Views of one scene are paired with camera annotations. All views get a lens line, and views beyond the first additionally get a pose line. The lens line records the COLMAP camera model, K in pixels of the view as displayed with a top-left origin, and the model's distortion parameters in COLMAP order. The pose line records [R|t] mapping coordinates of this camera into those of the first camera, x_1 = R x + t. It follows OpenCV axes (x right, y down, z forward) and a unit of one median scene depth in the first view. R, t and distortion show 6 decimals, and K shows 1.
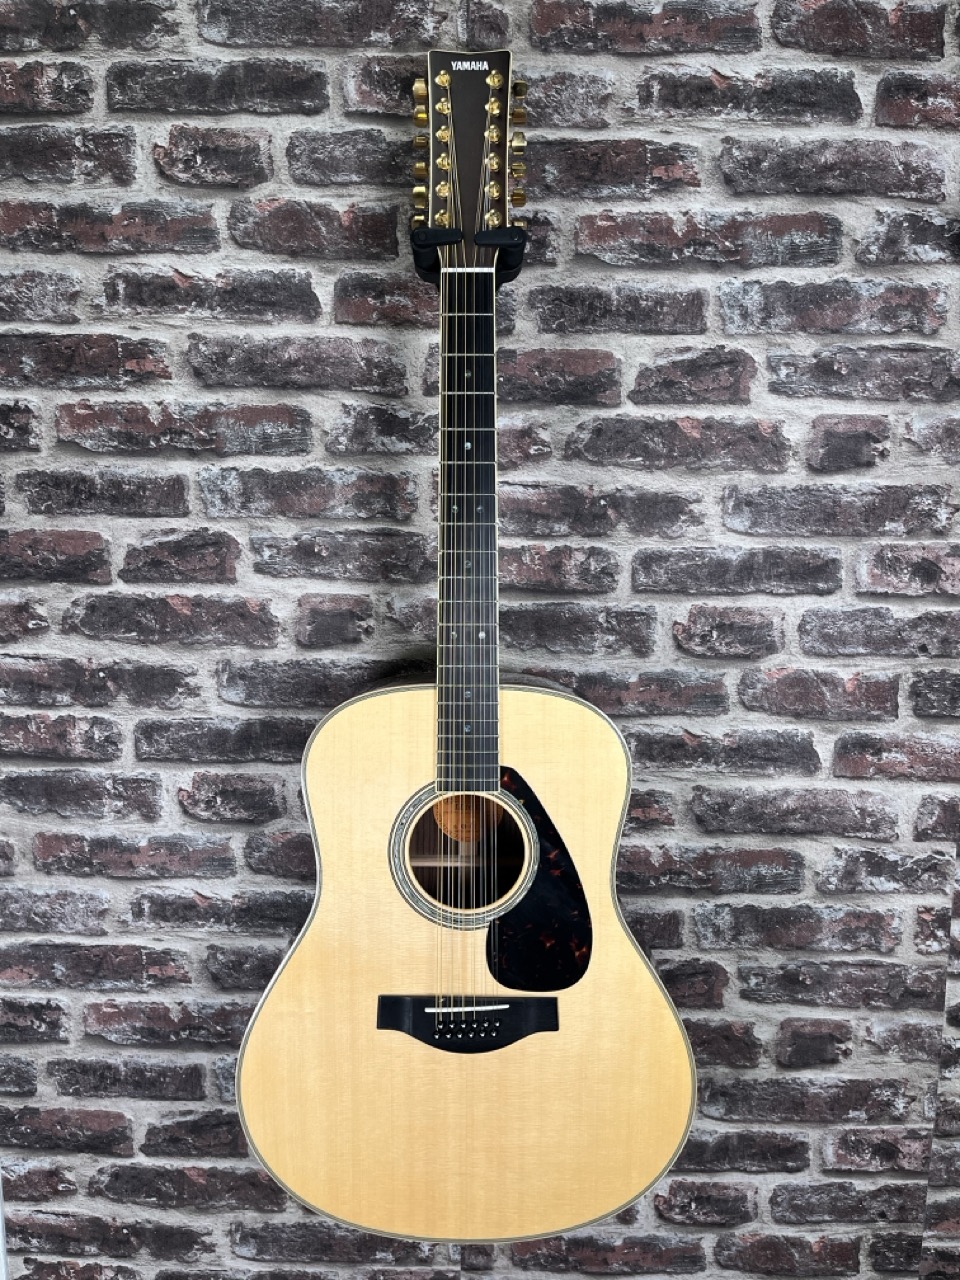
lens RADIAL K [[979.2, 0, 473.5], [0, 979.2, 628.4], [0, 0, 1]] dist [0.056363, -0.082549]
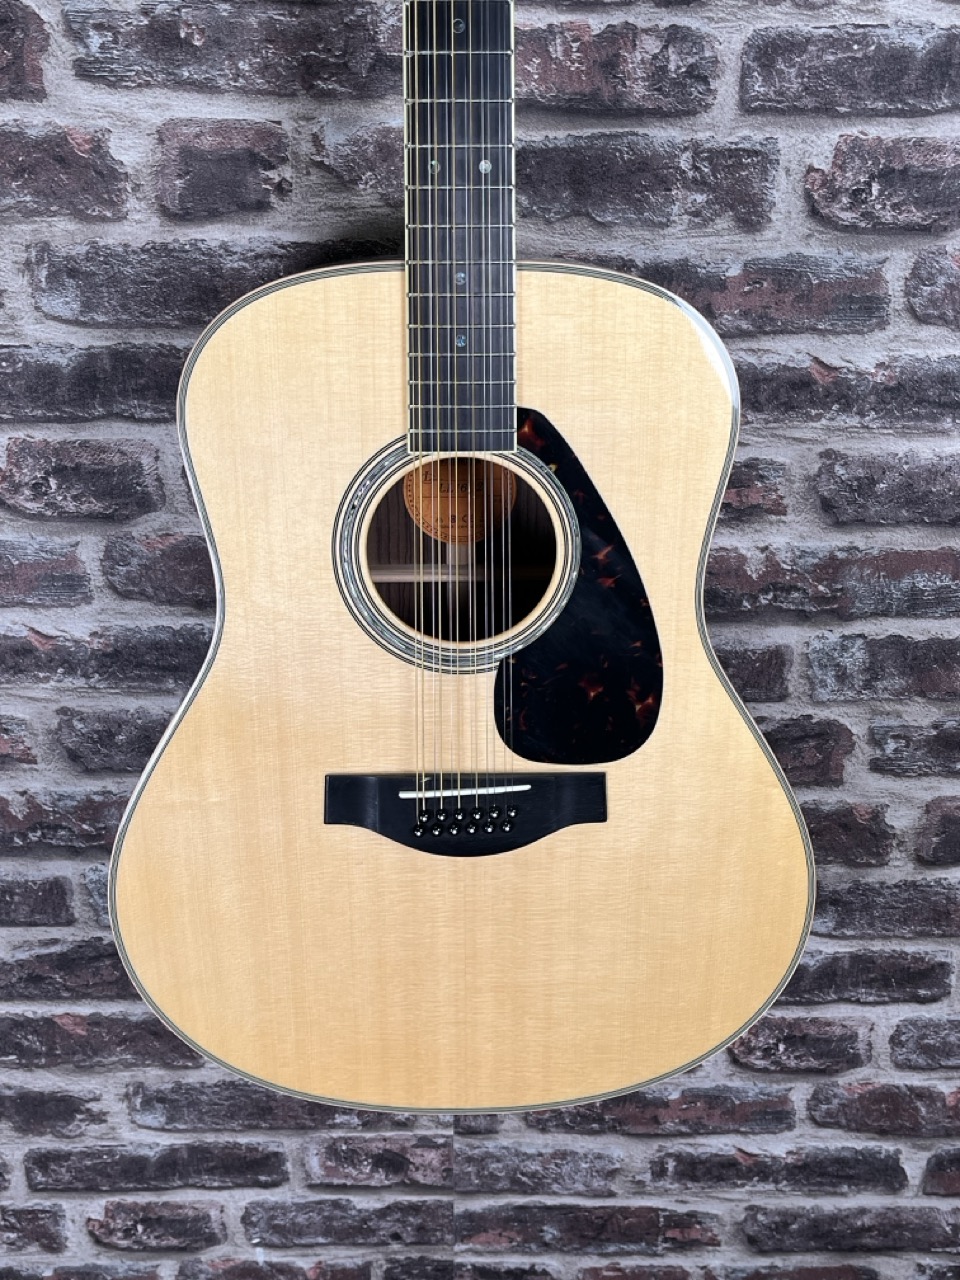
lens RADIAL K [[1324.4, 0, 476.8], [0, 1324.4, 639.7], [0, 0, 1]] dist [0.025599, 0.000000]
pose [[0.999618, -0.014851, 0.023300, -0.014910], [0.008574, 0.968368, 0.249380, 0.066139], [-0.026267, -0.249085, 0.968125, 0.168295]]
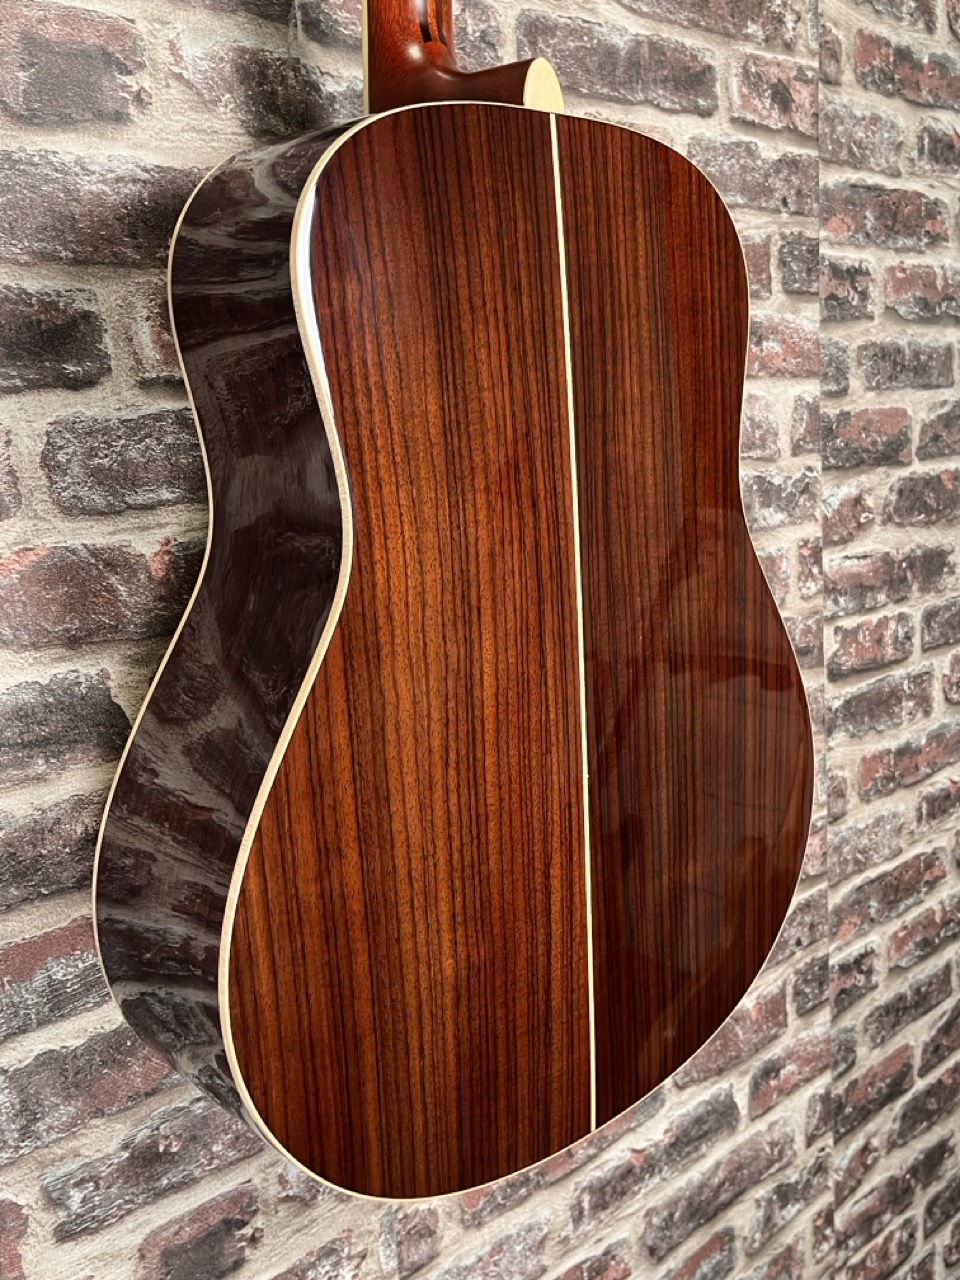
lens RADIAL K [[1268.9, 0, 501.5], [0, 1268.9, 633.0], [0, 0, 1]] dist [0.023944, 0.000000]
pose [[0.709098, -0.170742, 0.684125, -0.459816], [0.156542, 0.984147, 0.083365, 0.238453], [-0.687513, 0.047980, 0.724585, 0.430521]]
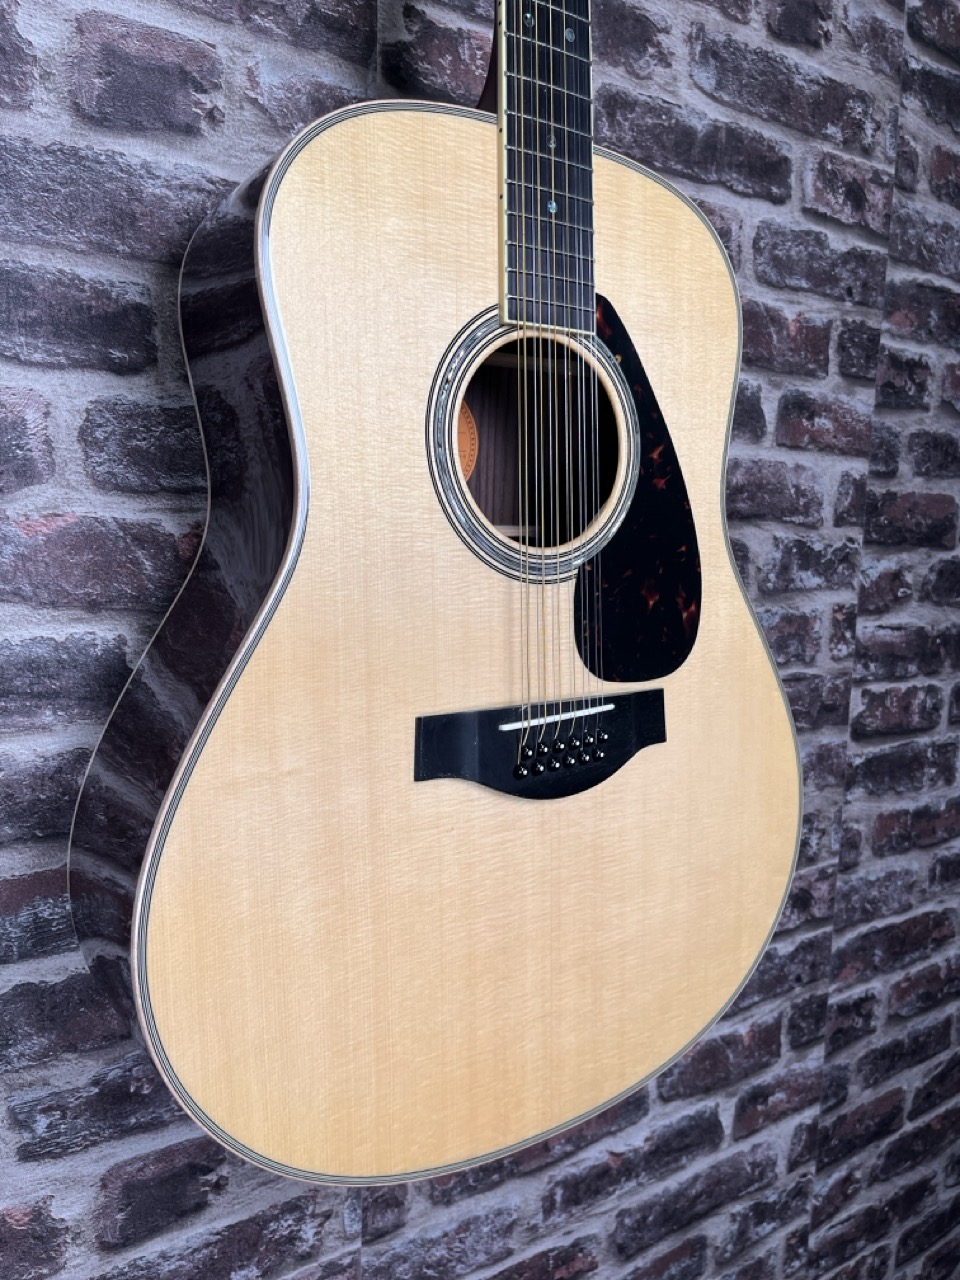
lens RADIAL K [[979.2, 0, 482.1], [0, 979.2, 633.9], [0, 0, 1]] dist [0.056363, -0.082549]
pose [[0.815147, -0.060865, 0.576048, -0.313941], [0.055306, 0.998099, 0.027198, 0.274267], [-0.576608, 0.009688, 0.816963, 0.483742]]
